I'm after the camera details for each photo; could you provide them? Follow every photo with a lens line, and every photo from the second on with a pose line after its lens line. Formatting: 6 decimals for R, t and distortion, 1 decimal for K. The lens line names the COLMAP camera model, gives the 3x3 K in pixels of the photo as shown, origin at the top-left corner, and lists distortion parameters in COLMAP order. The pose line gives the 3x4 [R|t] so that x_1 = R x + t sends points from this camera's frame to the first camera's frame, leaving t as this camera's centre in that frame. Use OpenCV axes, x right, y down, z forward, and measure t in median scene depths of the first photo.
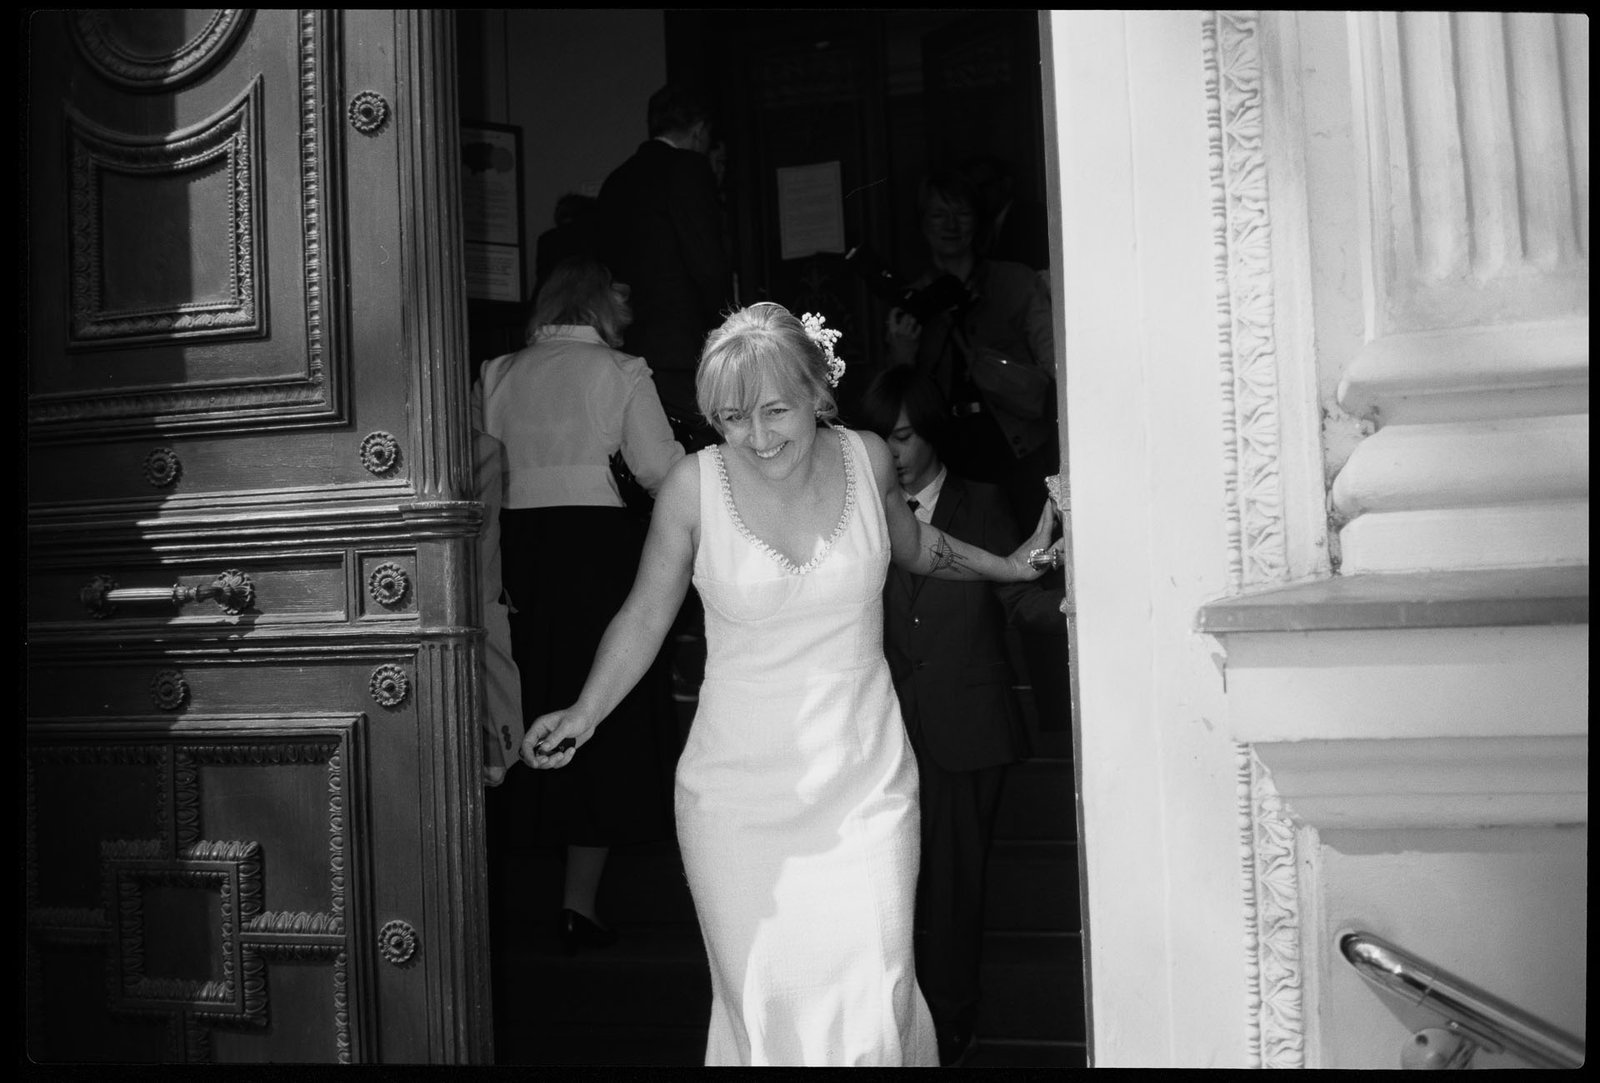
lens RADIAL K [[1588.5, 0, 800.0], [0, 1588.5, 541.5], [0, 0, 1]] dist [-0.058799, -0.006701]
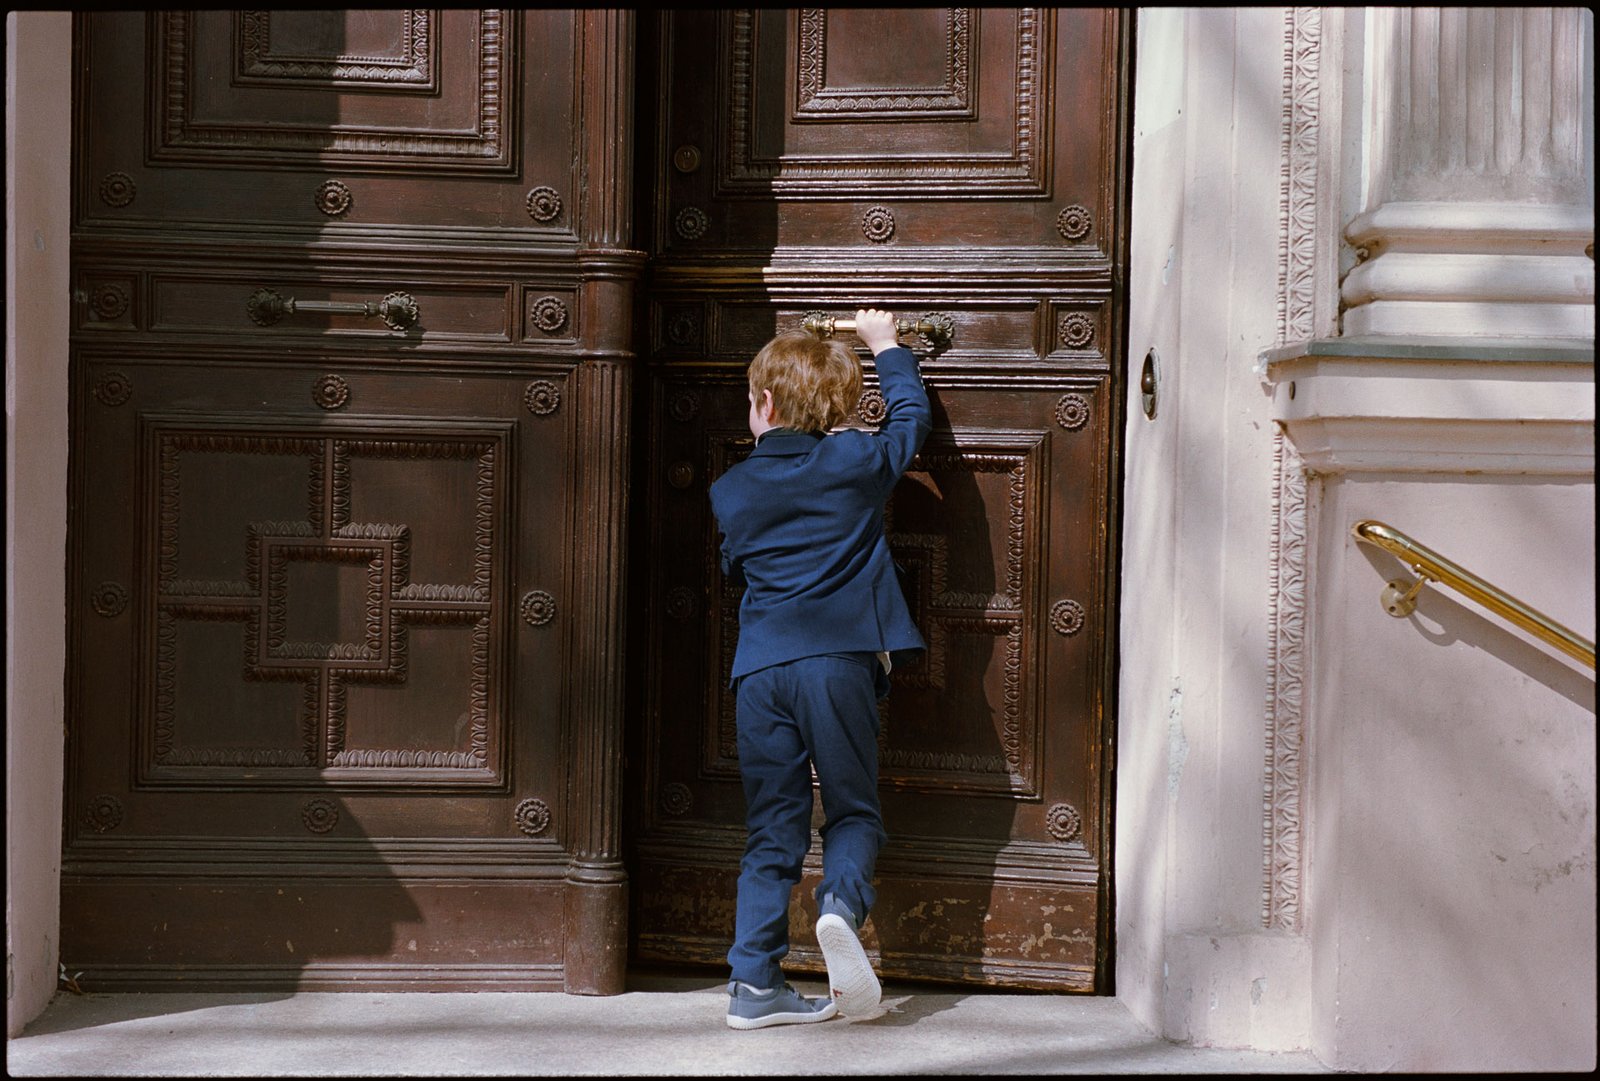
lens RADIAL K [[2433.7, 0, 800.0], [0, 2433.7, 540.5], [0, 0, 1]] dist [-0.012880, -0.005950]
pose [[0.949646, 0.056890, 0.308117, -0.646150], [-0.072331, 0.996621, 0.038916, 0.114124], [-0.304862, -0.059243, 0.950552, -0.847882]]
